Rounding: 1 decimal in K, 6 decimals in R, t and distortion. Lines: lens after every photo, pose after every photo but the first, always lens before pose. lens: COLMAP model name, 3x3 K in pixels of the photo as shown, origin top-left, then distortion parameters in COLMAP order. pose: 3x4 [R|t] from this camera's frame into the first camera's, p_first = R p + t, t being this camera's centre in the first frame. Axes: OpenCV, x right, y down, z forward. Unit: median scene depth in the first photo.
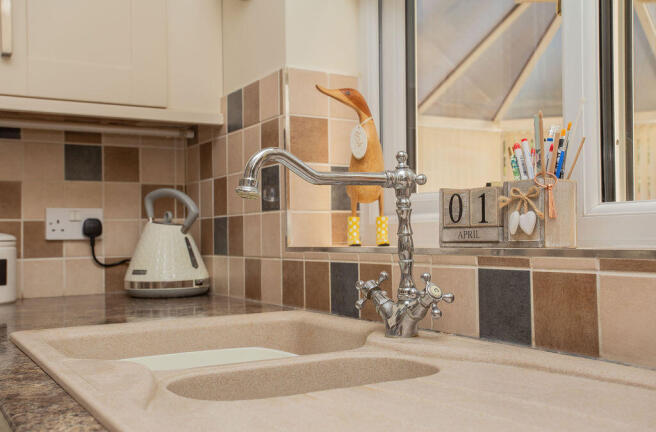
lens RADIAL K [[737.4, 0, 328.1], [0, 737.4, 217.2], [0, 0, 1]] dist [0.040706, 0.000000]
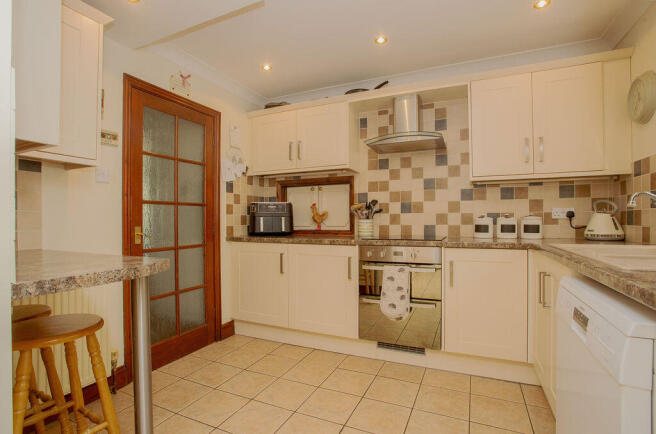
lens RADIAL K [[326.5, 0, 326.1], [0, 326.5, 217.6], [0, 0, 1]] dist [-0.010788, 0.001415]
pose [[0.594183, 0.008272, -0.804287, 0.127649], [0.010736, 0.999776, 0.018214, -0.006769], [0.804258, -0.019457, 0.593962, -0.498296]]
